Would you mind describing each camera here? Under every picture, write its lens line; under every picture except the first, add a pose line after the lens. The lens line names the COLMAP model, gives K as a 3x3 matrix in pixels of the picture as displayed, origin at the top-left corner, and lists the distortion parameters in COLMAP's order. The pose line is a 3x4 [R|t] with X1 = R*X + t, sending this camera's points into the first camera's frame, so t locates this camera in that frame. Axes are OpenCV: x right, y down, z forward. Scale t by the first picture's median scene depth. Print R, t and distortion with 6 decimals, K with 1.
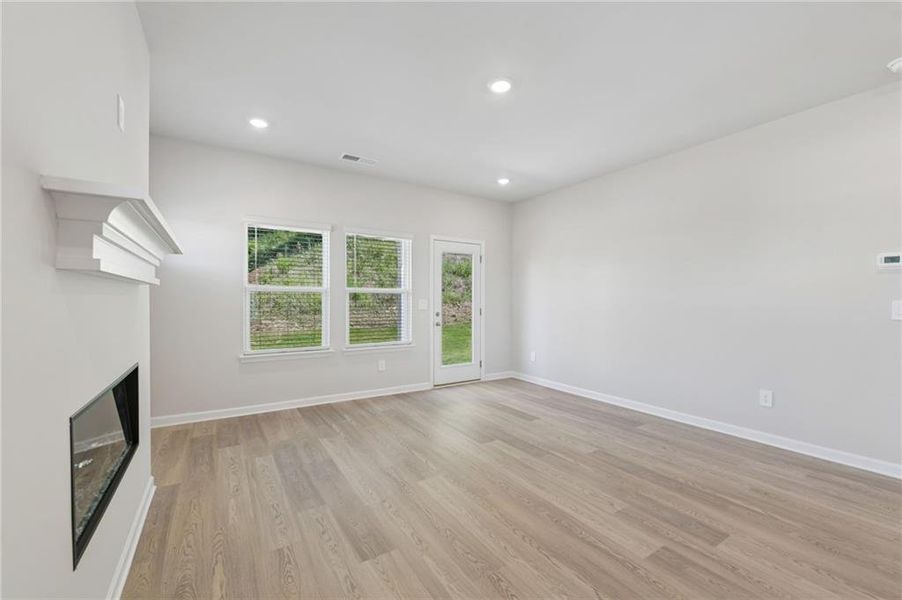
lens RADIAL K [[360.6, 0, 451.8], [0, 360.6, 309.7], [0, 0, 1]] dist [-0.007503, -0.000202]
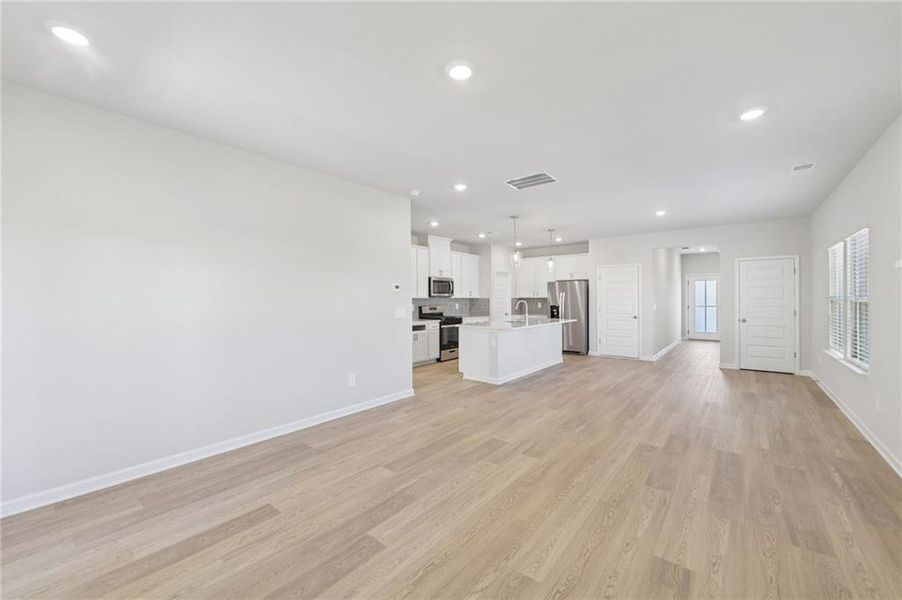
lens RADIAL K [[360.6, 0, 444.4], [0, 360.6, 298.8], [0, 0, 1]] dist [-0.007503, -0.000202]
pose [[-0.302926, -0.004003, 0.953006, -0.594546], [0.028420, 0.999508, 0.013232, -0.081101], [-0.952590, 0.031093, -0.302663, 1.145213]]
